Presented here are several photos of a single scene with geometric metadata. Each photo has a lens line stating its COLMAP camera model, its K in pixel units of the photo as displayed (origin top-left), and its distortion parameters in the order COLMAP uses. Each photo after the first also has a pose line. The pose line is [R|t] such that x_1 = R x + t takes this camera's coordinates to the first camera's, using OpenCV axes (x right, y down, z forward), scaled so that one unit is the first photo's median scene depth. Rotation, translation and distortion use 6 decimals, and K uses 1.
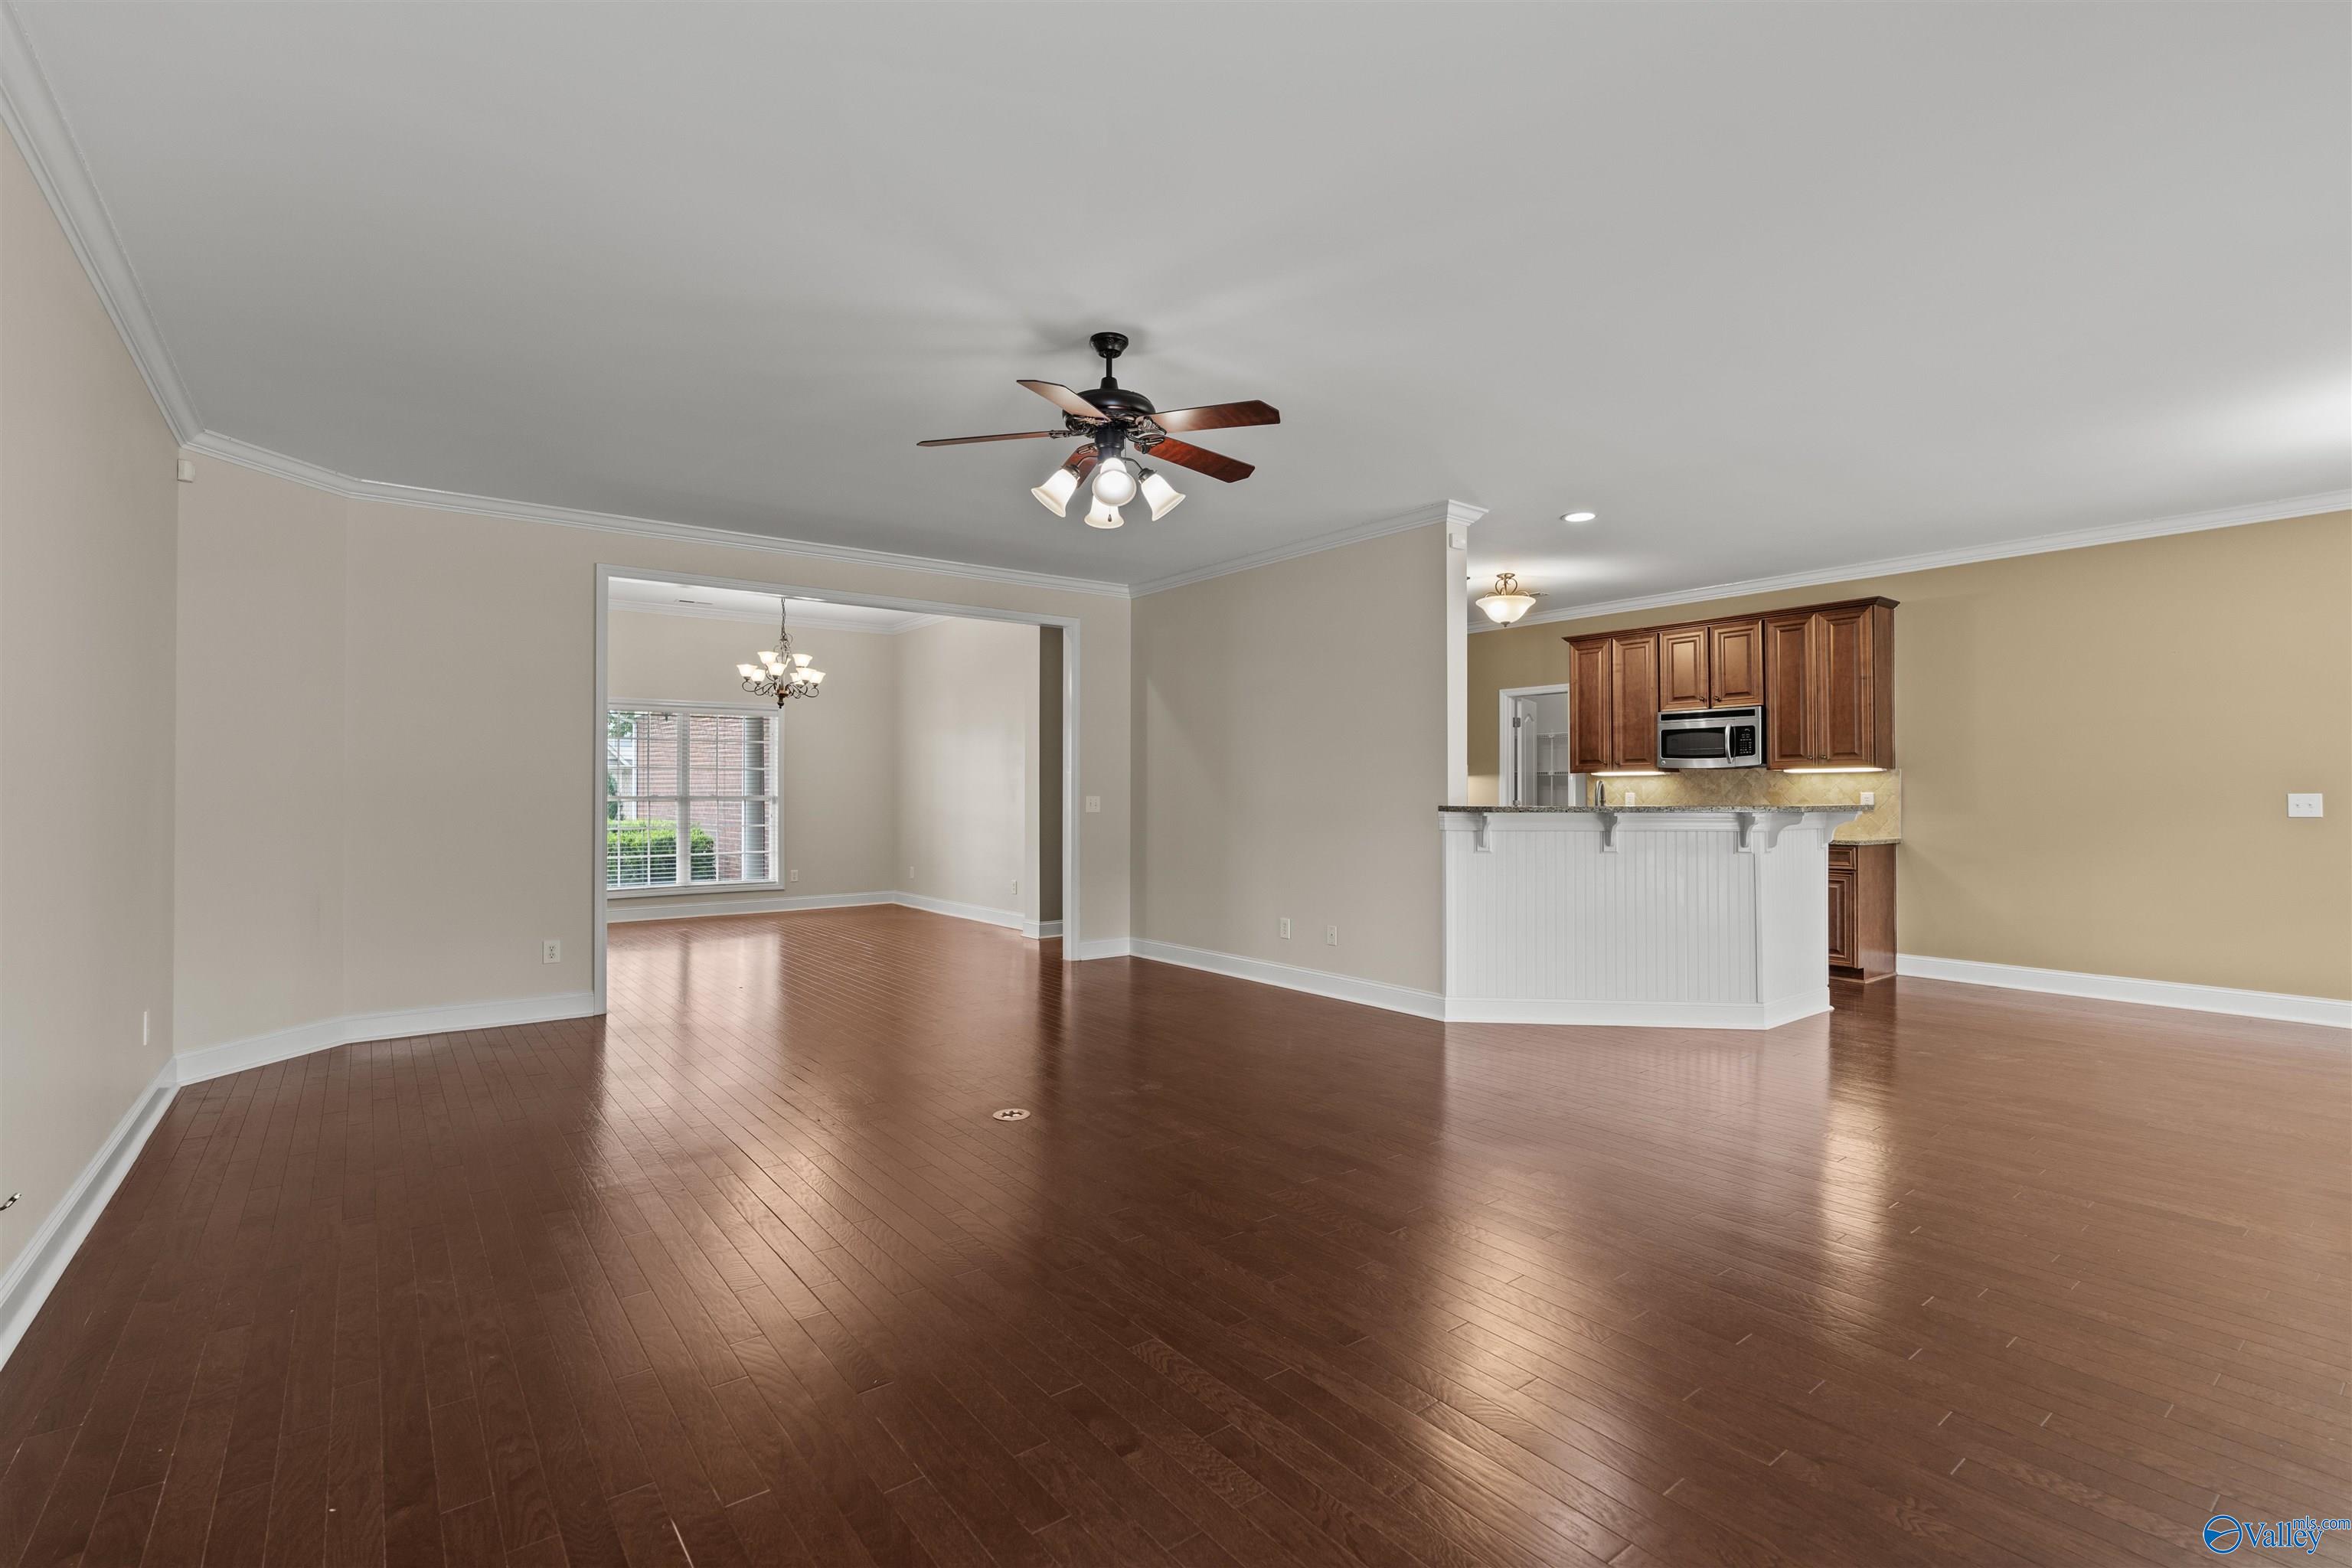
lens RADIAL K [[1069.7, 0, 1194.3], [0, 1069.7, 788.7], [0, 0, 1]] dist [-0.005503, 0.001702]
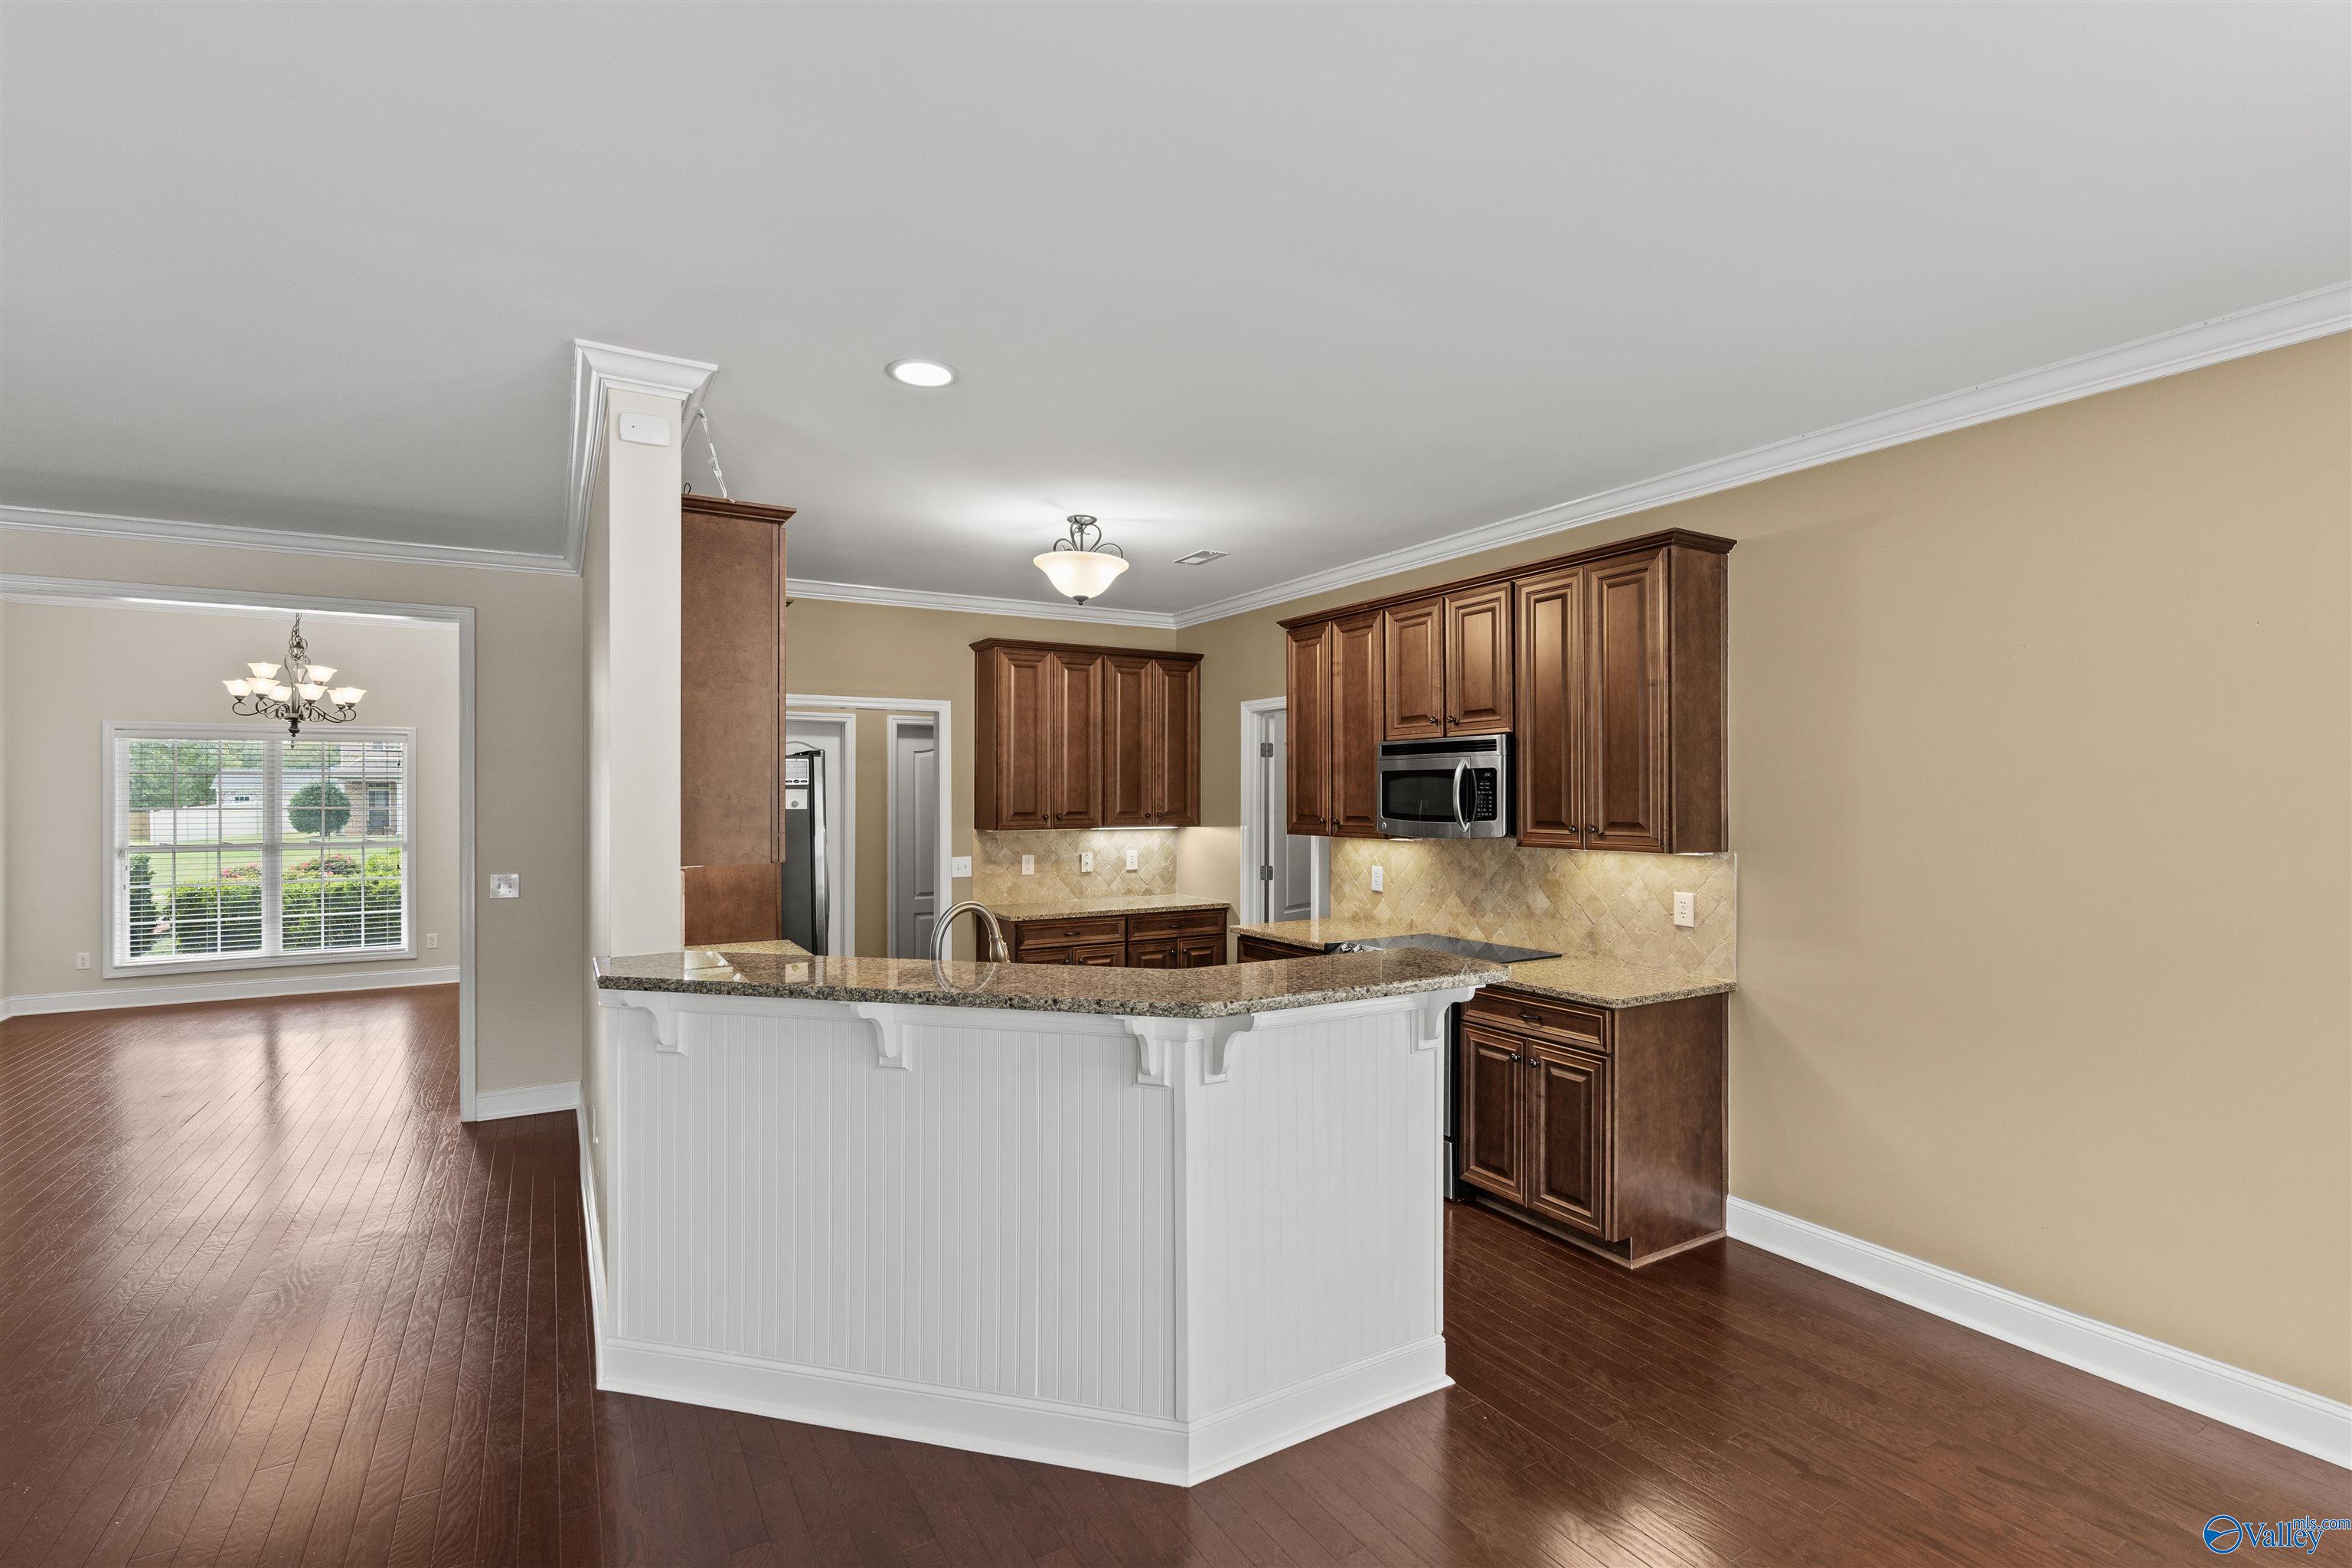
lens RADIAL K [[1069.7, 0, 1190.6], [0, 1069.7, 797.6], [0, 0, 1]] dist [-0.005503, 0.001702]
pose [[0.991776, 0.000629, -0.127982, 0.421330], [0.000526, 0.999959, 0.008995, -0.046904], [0.127982, -0.008988, 0.991736, 0.398690]]
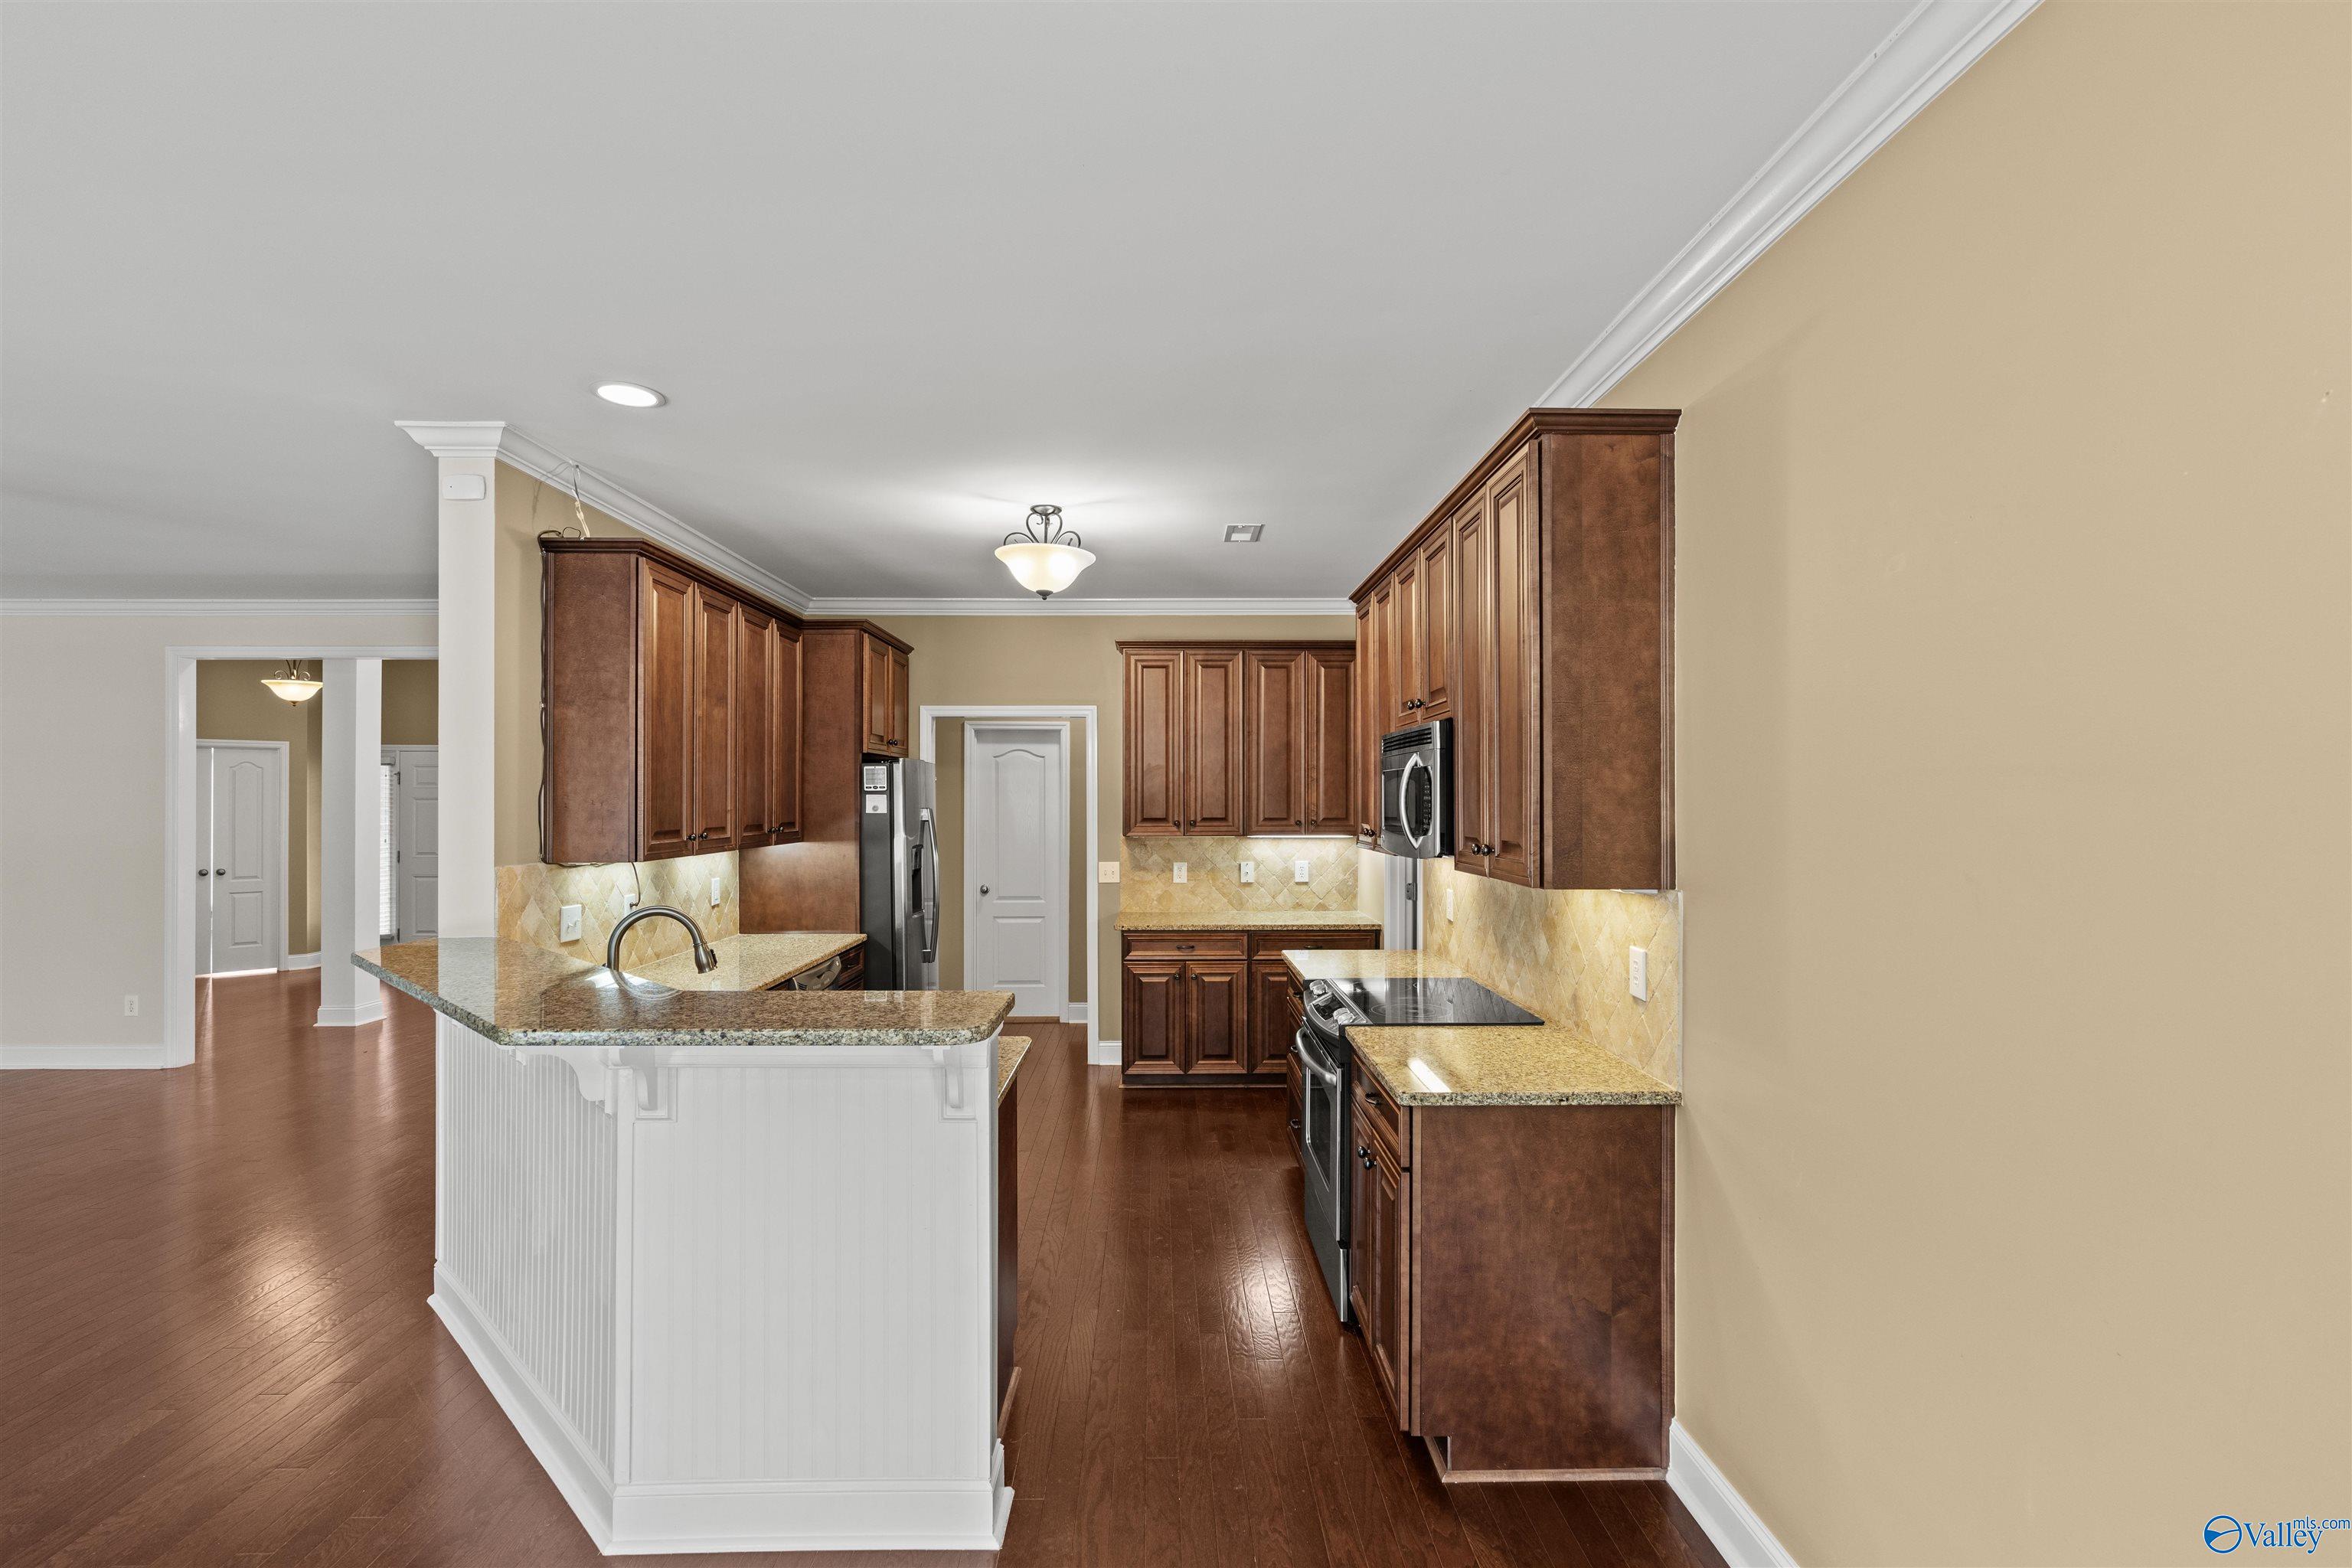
lens RADIAL K [[1069.7, 0, 1179.3], [0, 1069.7, 797.6], [0, 0, 1]] dist [-0.005503, 0.001702]
pose [[0.796960, 0.000419, -0.604032, 0.680380], [0.002823, 0.999986, 0.004417, -0.046845], [0.604025, -0.005225, 0.796948, 0.574267]]
